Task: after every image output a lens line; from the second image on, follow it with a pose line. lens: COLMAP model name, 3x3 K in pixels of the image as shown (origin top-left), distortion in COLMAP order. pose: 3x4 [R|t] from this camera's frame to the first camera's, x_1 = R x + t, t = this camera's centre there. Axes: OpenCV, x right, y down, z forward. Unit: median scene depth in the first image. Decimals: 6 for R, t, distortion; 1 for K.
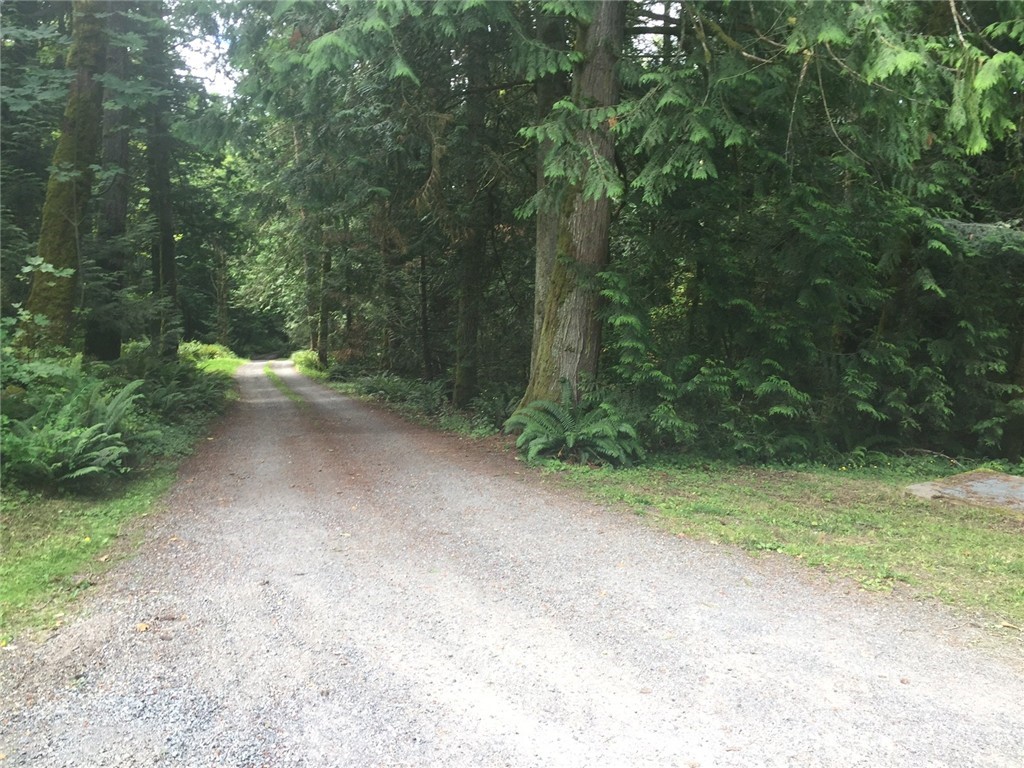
lens RADIAL K [[870.5, 0, 512.3], [0, 870.5, 379.0], [0, 0, 1]] dist [0.053342, -0.040745]
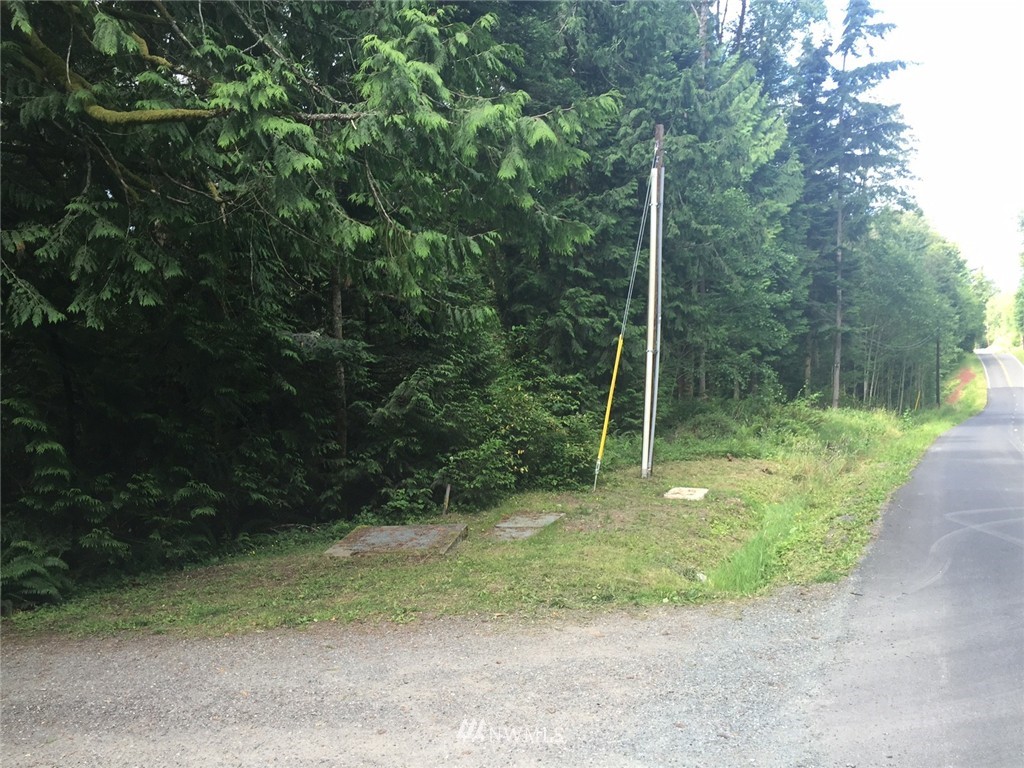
lens RADIAL K [[870.5, 0, 513.3], [0, 870.5, 386.4], [0, 0, 1]] dist [0.053342, -0.040745]
pose [[0.643471, -0.078709, 0.761413, -0.261492], [0.154501, 0.987582, -0.028480, -0.026829], [-0.749716, 0.135965, 0.647641, -0.008499]]
